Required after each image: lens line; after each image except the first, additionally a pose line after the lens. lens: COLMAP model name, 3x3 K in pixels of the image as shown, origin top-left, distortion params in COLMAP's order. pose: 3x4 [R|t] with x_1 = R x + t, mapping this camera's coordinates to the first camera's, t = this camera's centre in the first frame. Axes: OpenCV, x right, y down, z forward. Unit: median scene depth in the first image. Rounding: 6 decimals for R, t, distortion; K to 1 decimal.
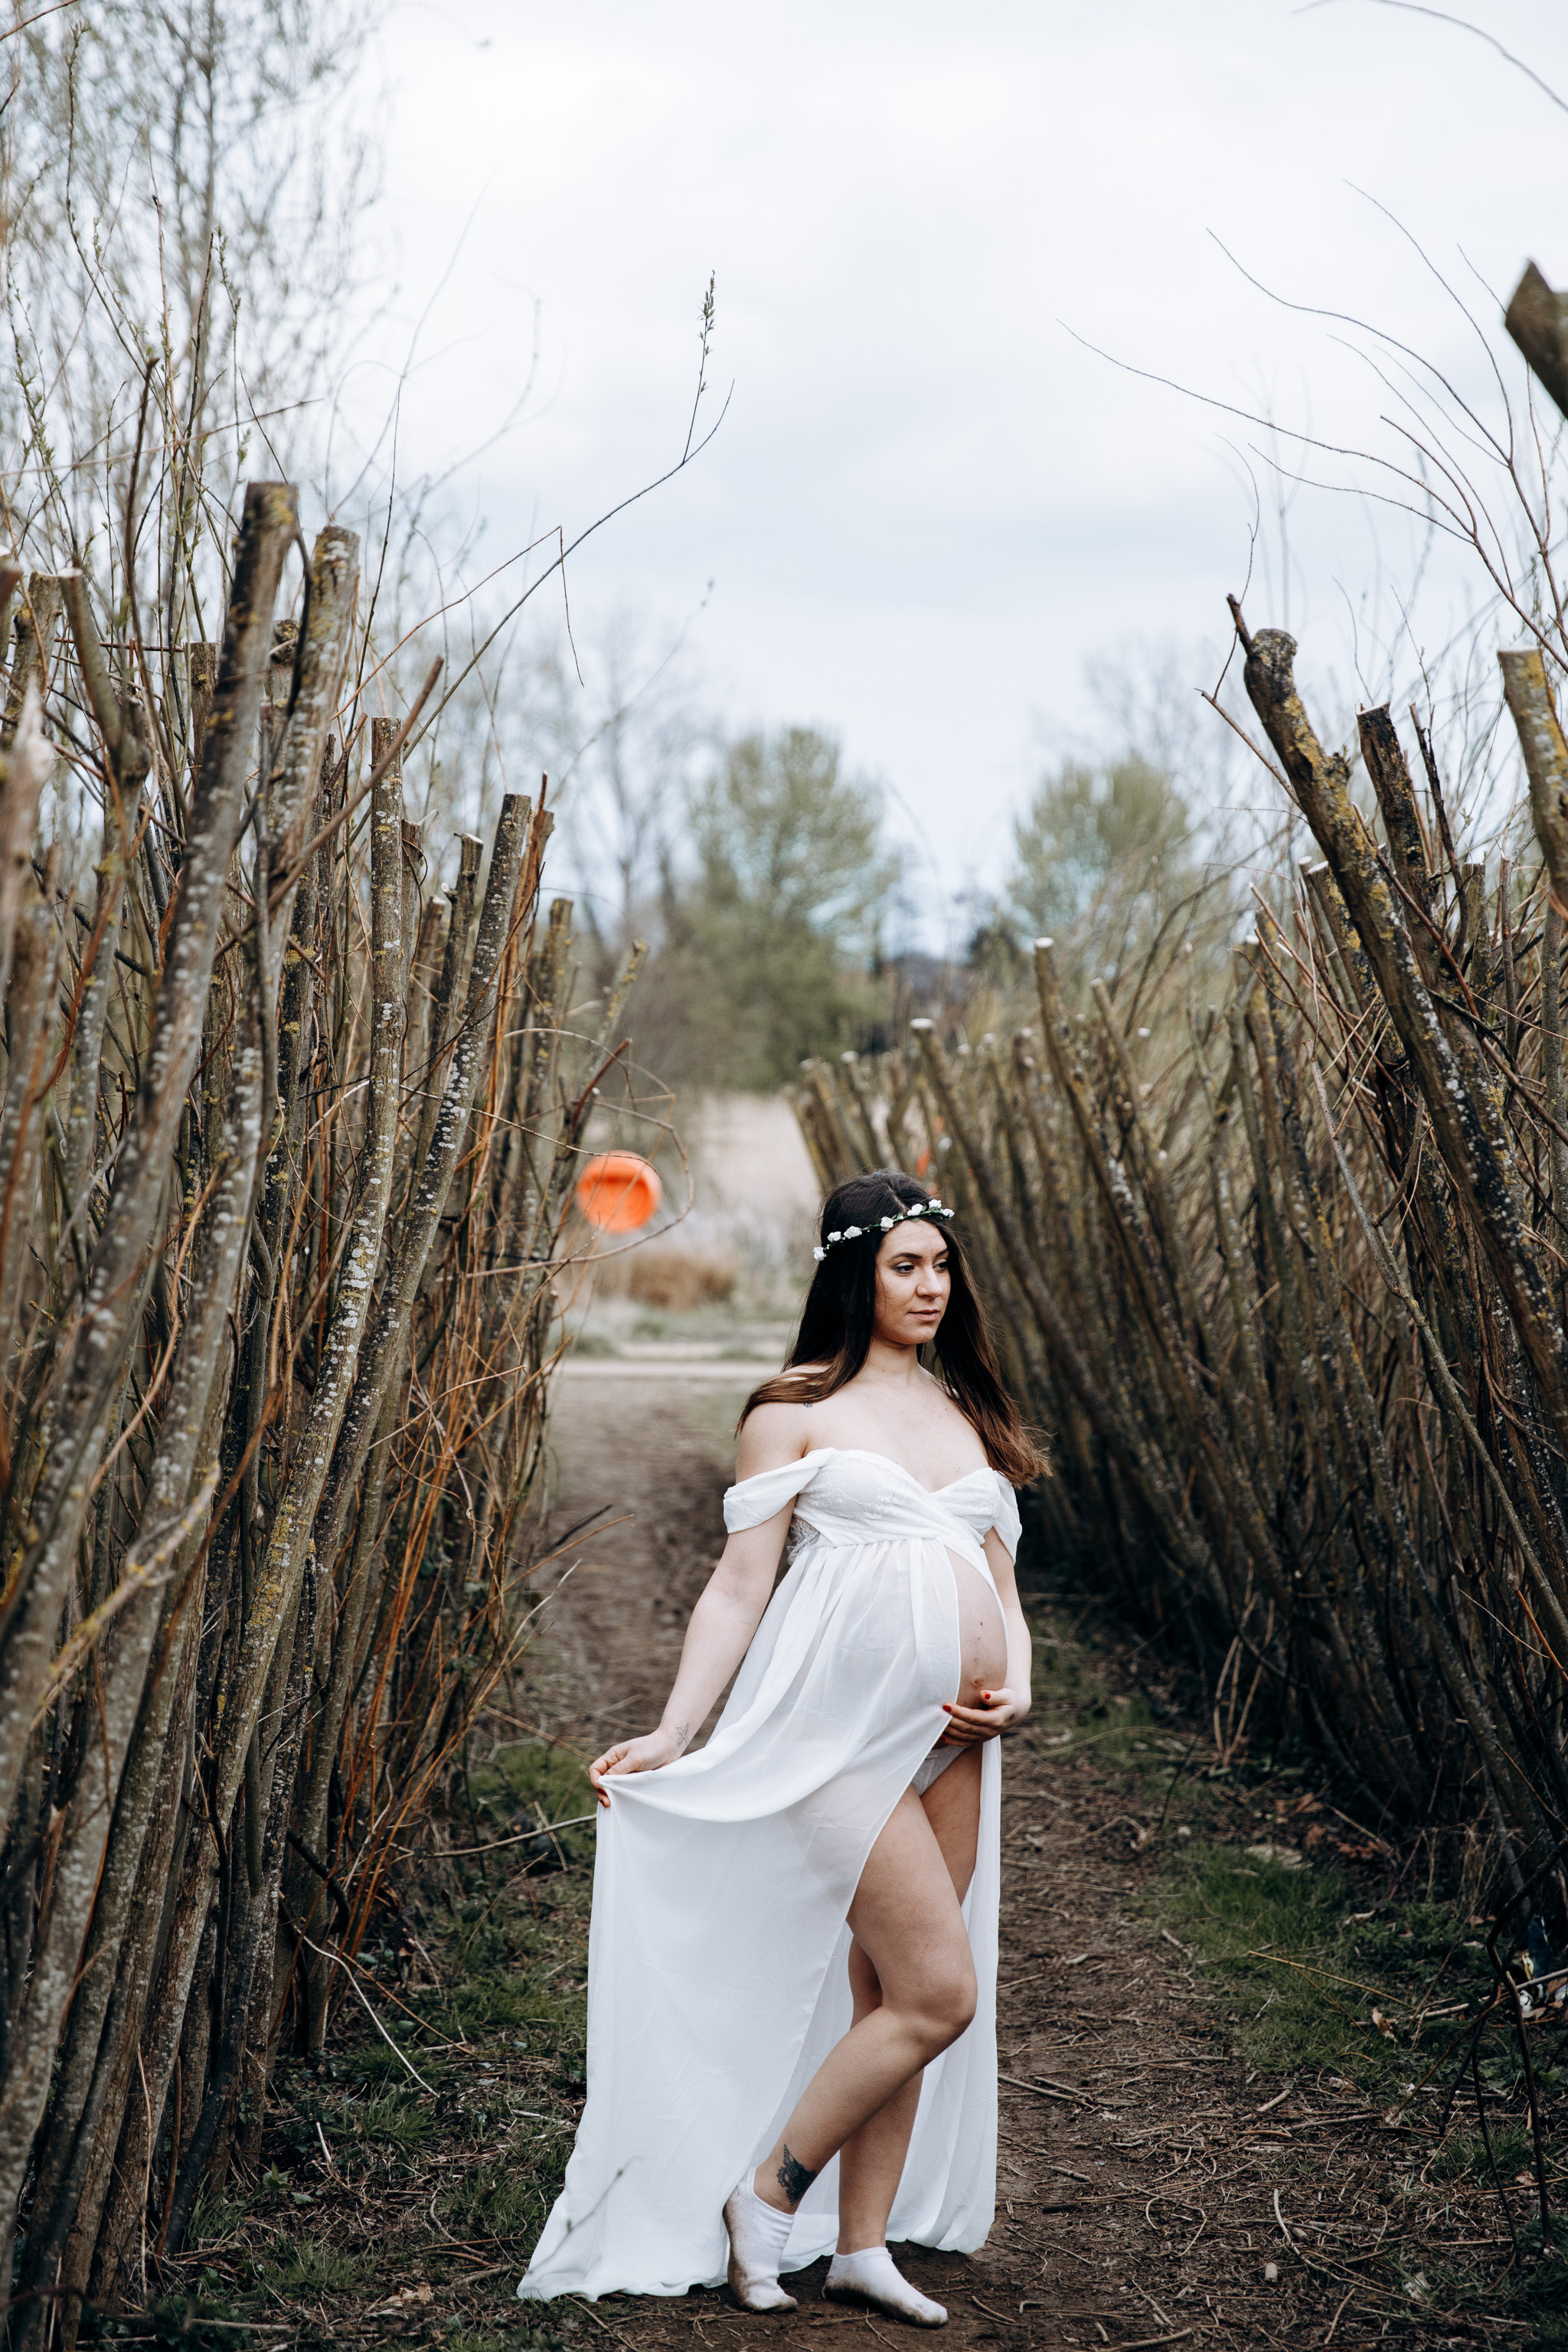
lens RADIAL K [[4950.4, 0, 784.0], [0, 4950.4, 1176.0], [0, 0, 1]] dist [0.211907, 0.016311]
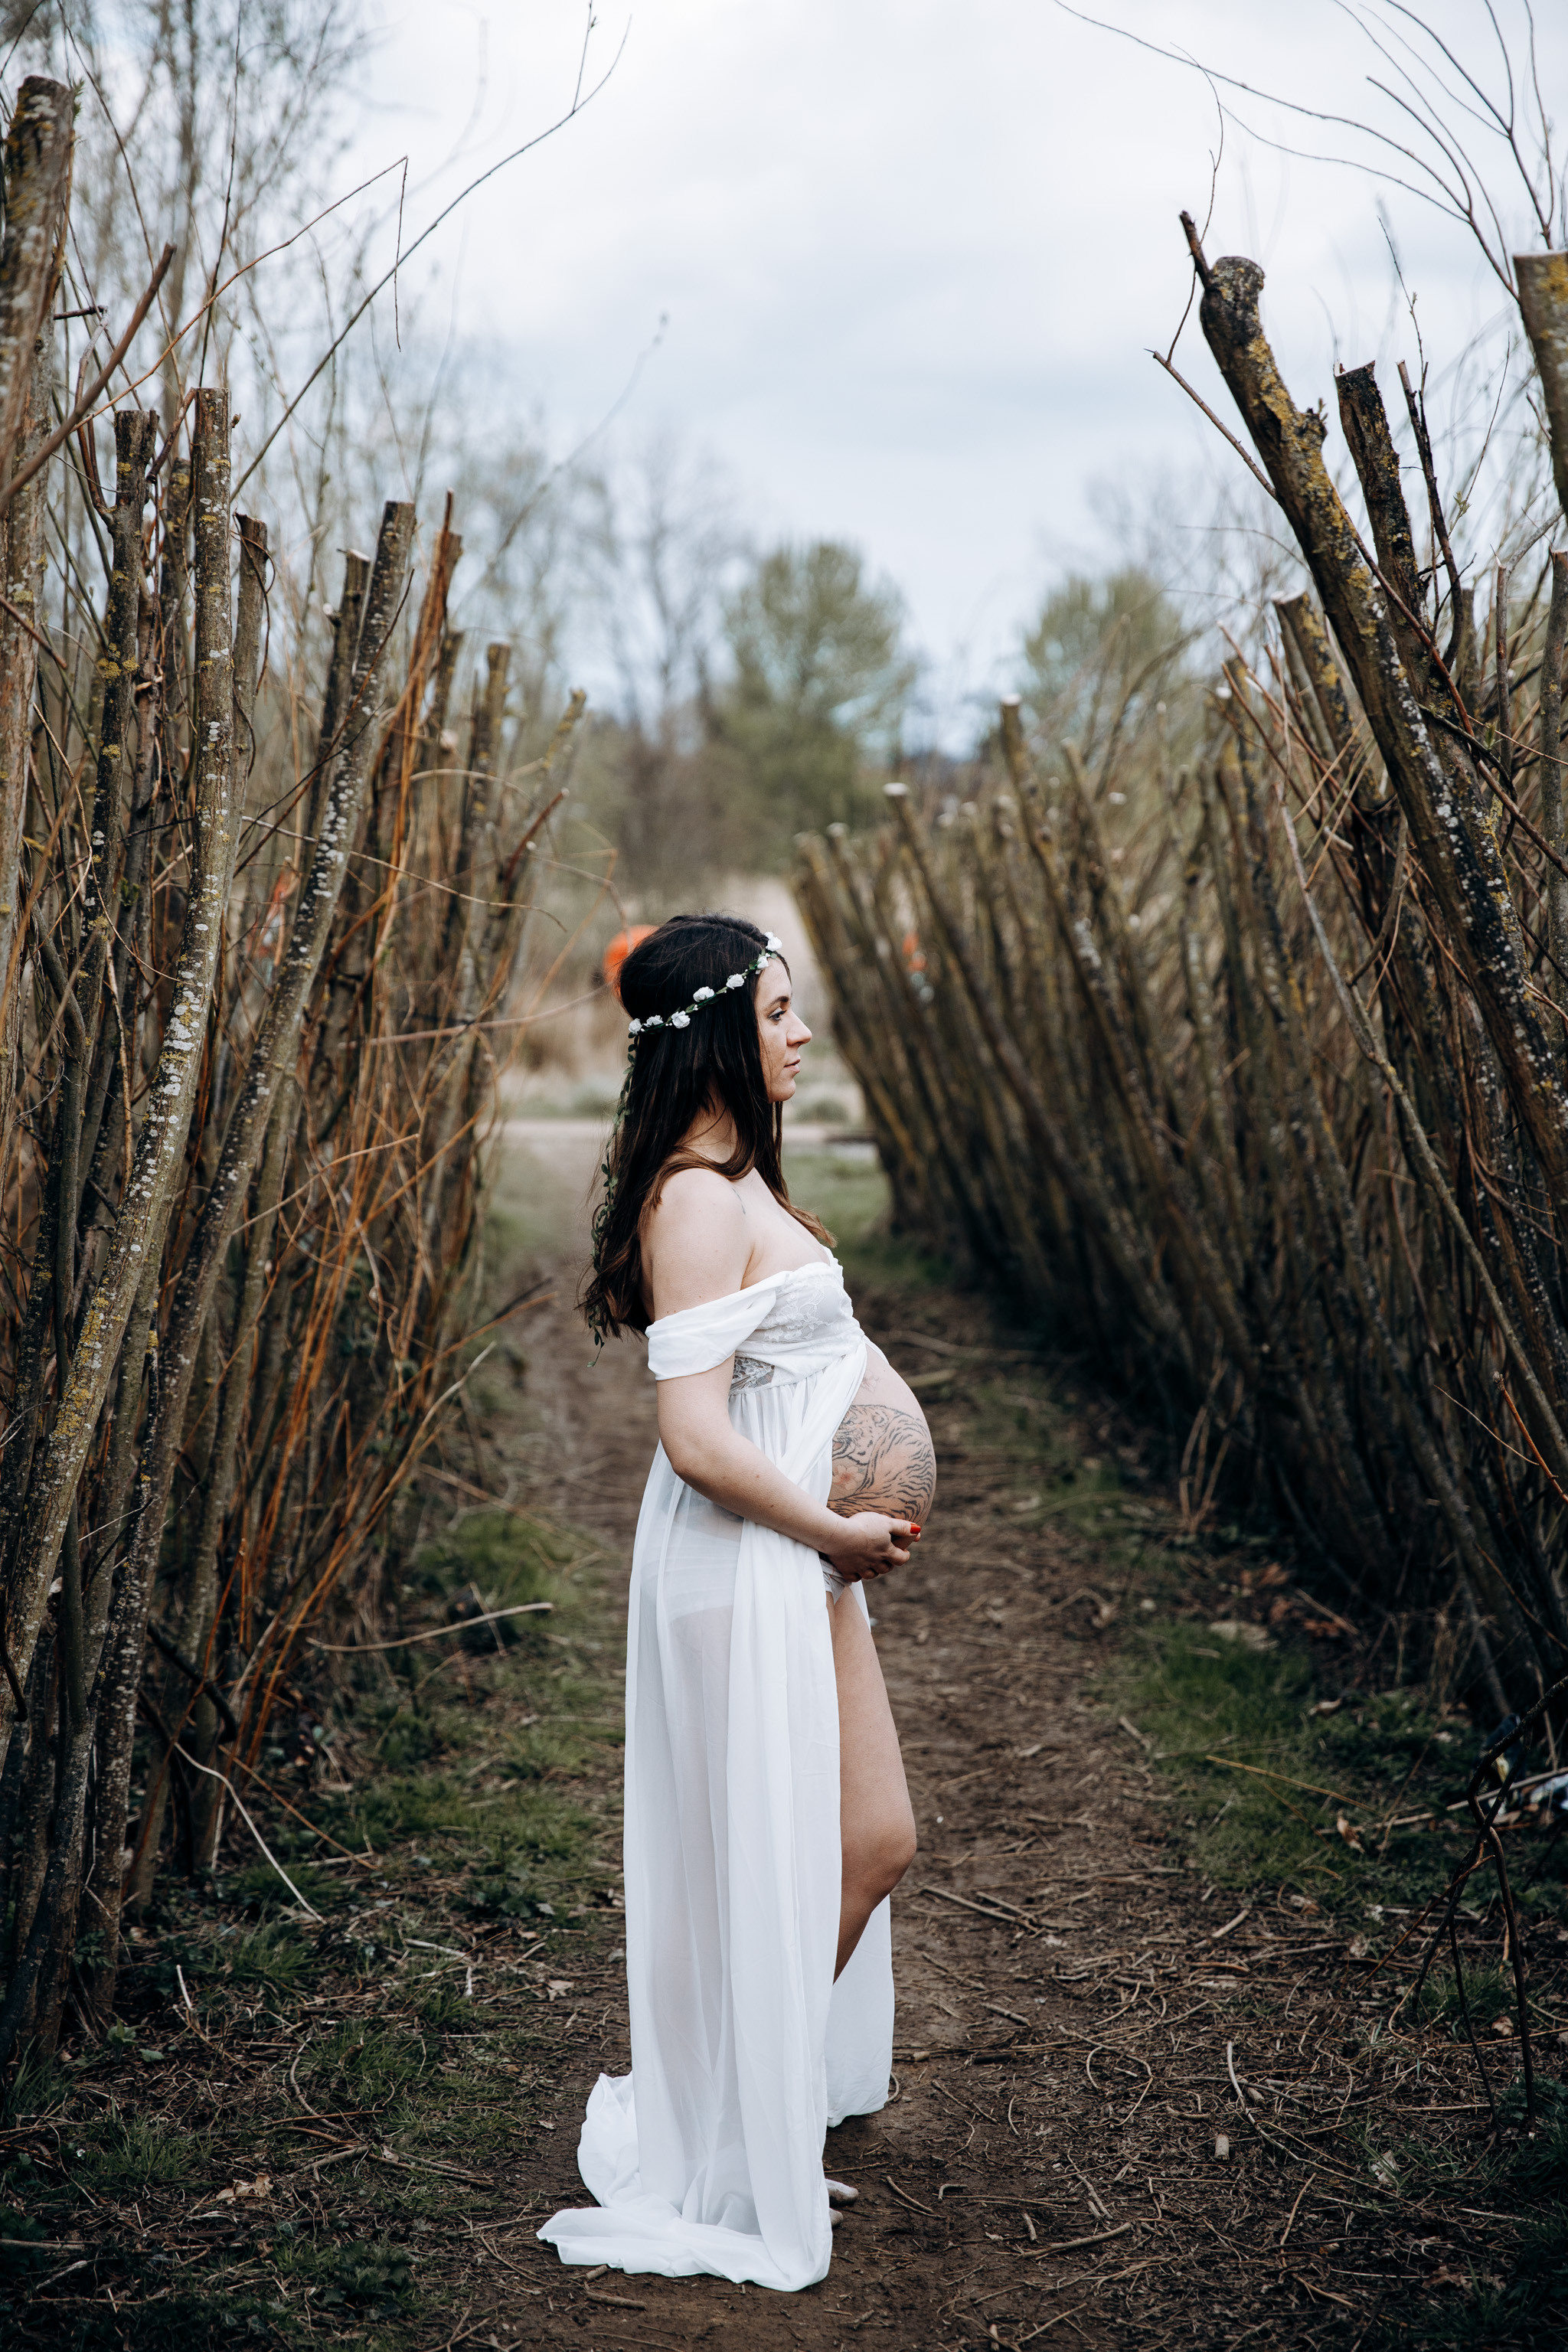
lens RADIAL K [[4495.6, 0, 784.0], [0, 4495.6, 1176.0], [0, 0, 1]] dist [0.216161, 0.033454]
pose [[0.999981, 0.002613, -0.005537, 0.020772], [-0.002336, 0.998773, 0.049473, 0.004440], [0.005659, -0.049459, 0.998760, 0.176866]]
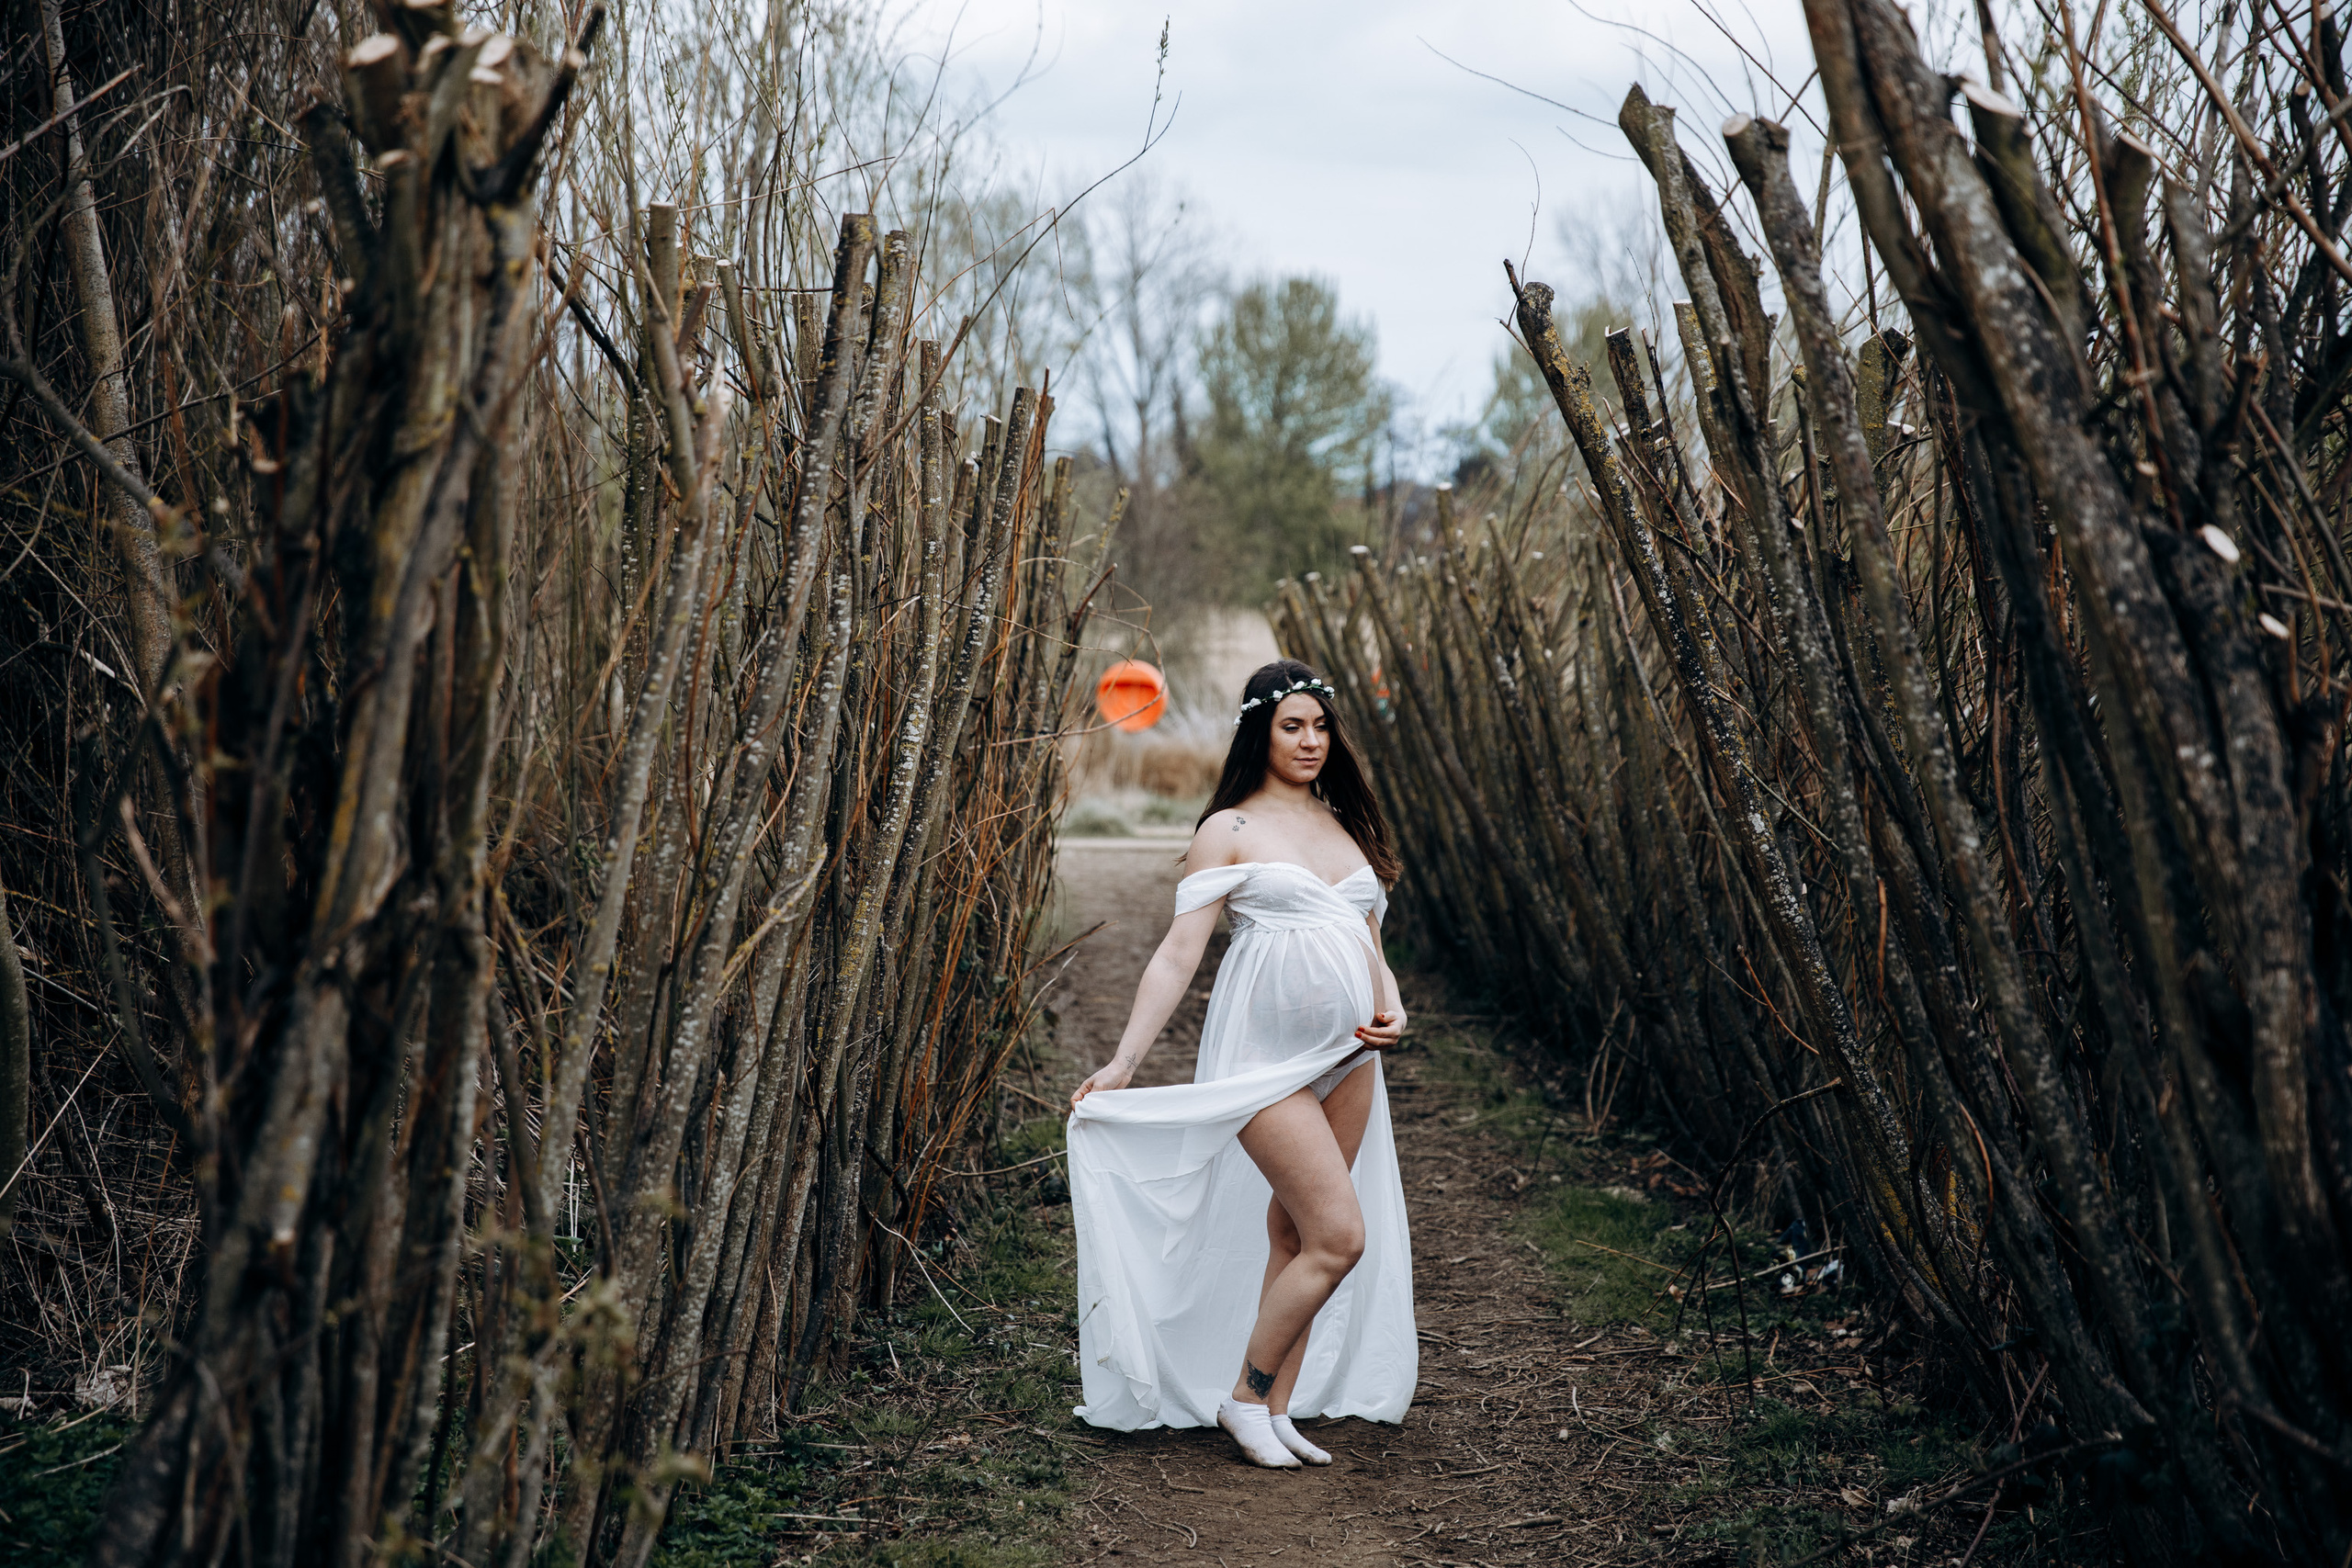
lens RADIAL K [[4446.5, 0, 1176.0], [0, 4446.5, 784.0], [0, 0, 1]] dist [0.205028, 0.208843]
pose [[0.999682, -0.004534, -0.024810, 0.018272], [0.005090, 0.999736, 0.022413, 0.005555], [0.024702, -0.022532, 0.999441, -0.237921]]
